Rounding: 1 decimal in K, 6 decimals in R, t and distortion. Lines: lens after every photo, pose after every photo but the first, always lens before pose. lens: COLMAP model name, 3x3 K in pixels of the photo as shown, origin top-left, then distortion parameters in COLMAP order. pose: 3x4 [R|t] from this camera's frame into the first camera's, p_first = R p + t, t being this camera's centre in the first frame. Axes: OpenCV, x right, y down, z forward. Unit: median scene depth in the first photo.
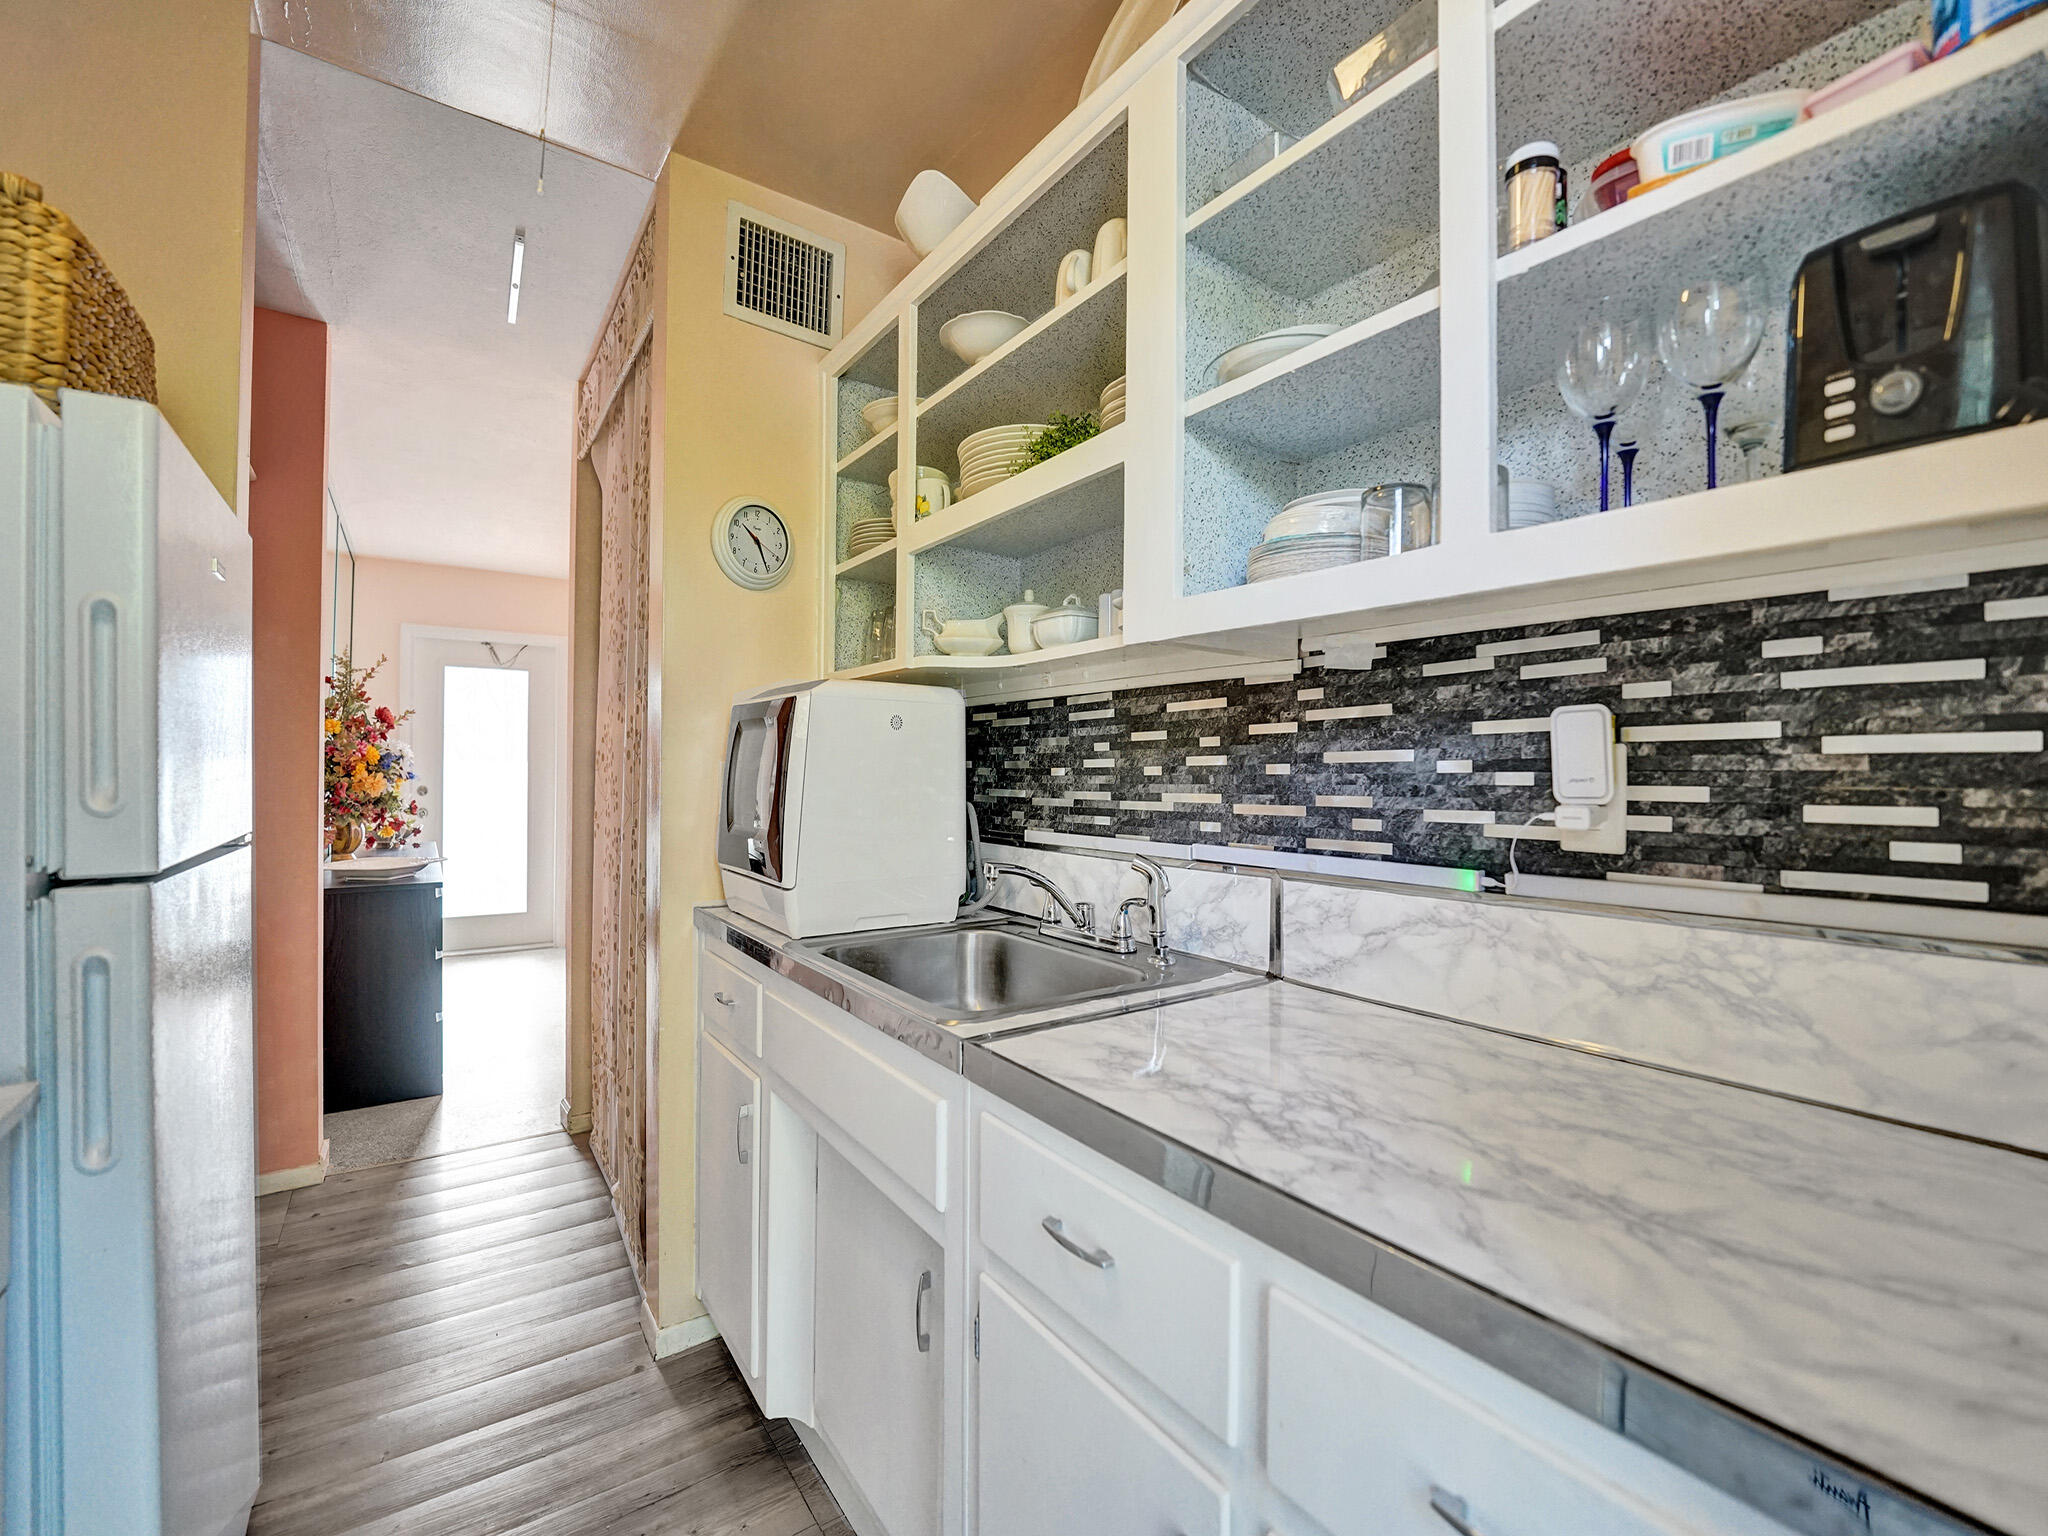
lens RADIAL K [[869.0, 0, 1019.0], [0, 869.0, 769.7], [0, 0, 1]] dist [-0.021653, -0.000059]
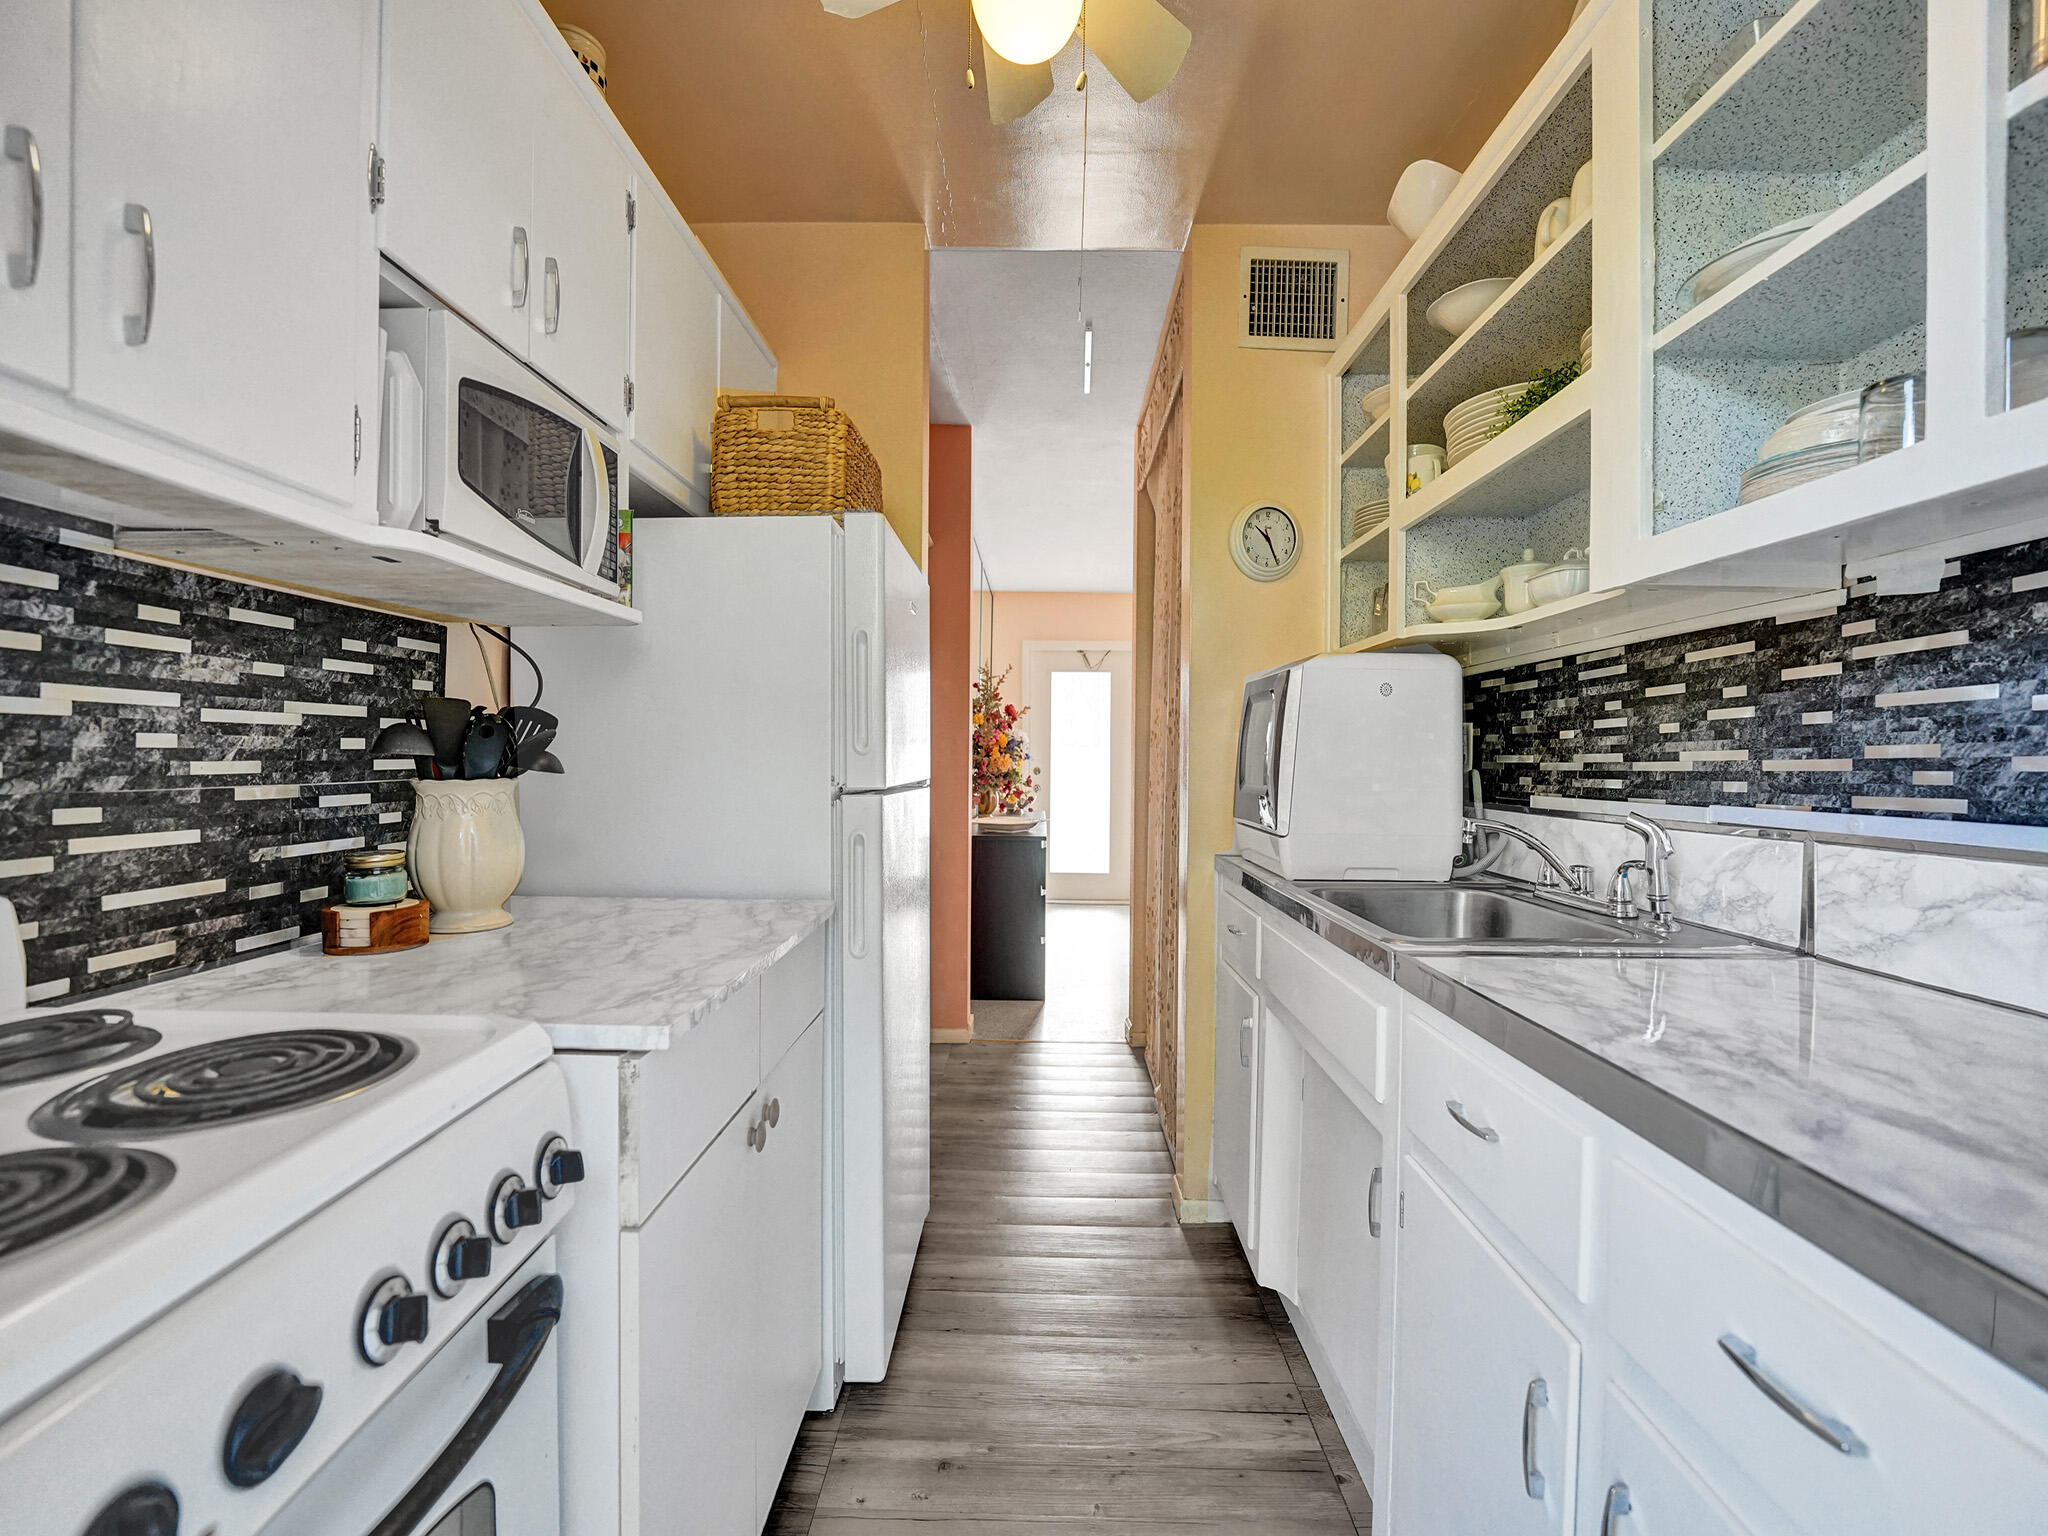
lens RADIAL K [[848.8, 0, 1018.5], [0, 848.8, 780.3], [0, 0, 1]] dist [-0.023139, 0.000332]
pose [[0.805887, 0.015150, -0.591875, 0.114029], [-0.001619, 0.999725, 0.023385, 0.034236], [0.592067, -0.017887, 0.805690, -0.117065]]
